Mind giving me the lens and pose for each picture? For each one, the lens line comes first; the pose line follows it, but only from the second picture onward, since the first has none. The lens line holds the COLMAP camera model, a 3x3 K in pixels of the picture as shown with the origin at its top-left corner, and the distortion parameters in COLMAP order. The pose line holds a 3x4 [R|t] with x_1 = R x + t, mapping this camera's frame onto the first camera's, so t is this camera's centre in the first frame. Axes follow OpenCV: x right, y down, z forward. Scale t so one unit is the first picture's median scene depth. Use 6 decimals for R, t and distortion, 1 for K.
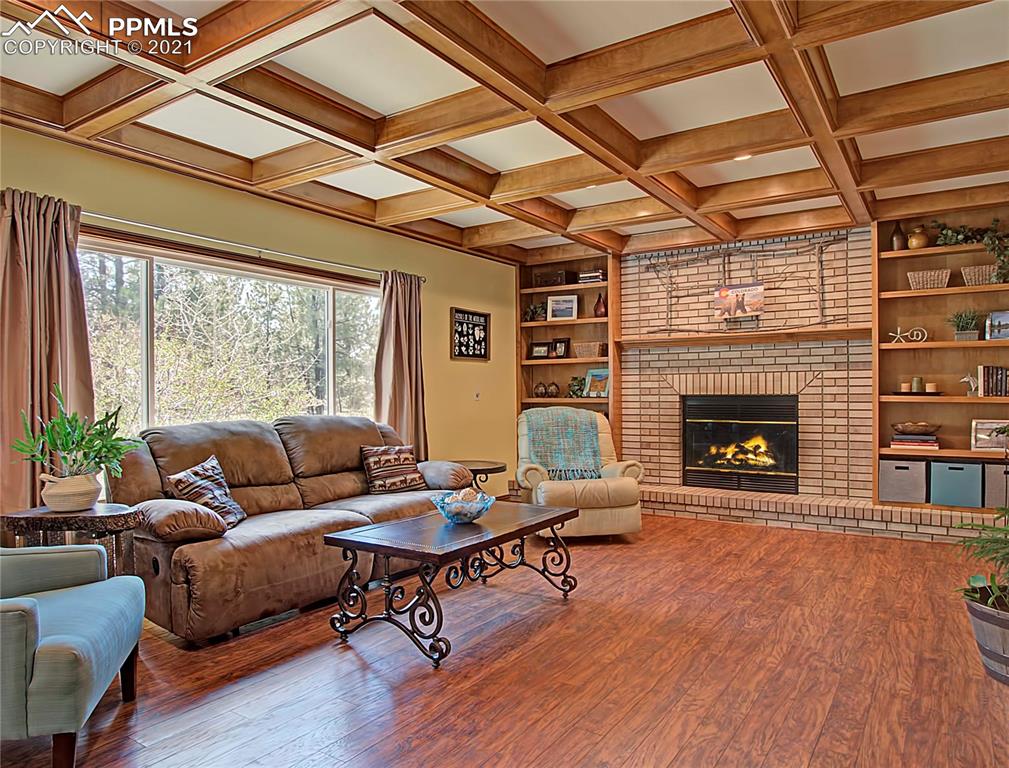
lens RADIAL K [[670.5, 0, 504.5], [0, 670.5, 384.0], [0, 0, 1]] dist [-0.024271, -0.000231]
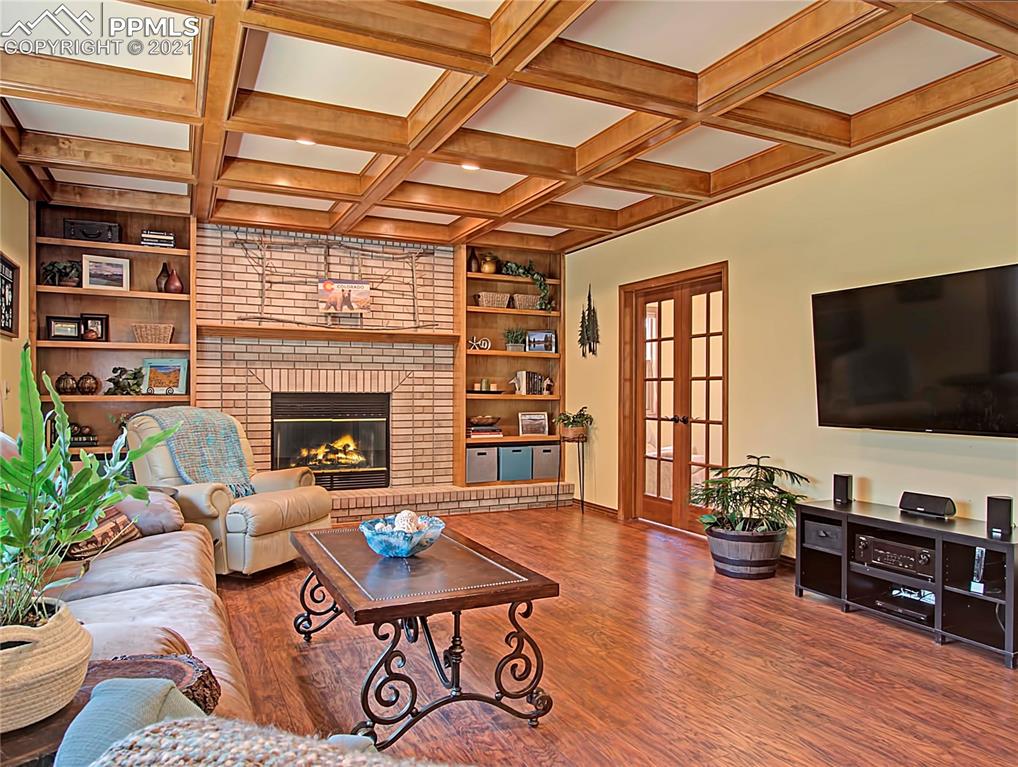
lens RADIAL K [[683.5, 0, 509.0], [0, 683.5, 383.5], [0, 0, 1]] dist [-0.027509, -0.000542]
pose [[0.510753, 0.016613, 0.859567, -0.386572], [-0.017050, 0.999812, -0.009193, 0.008344], [-0.859558, -0.009960, 0.510940, 0.284428]]
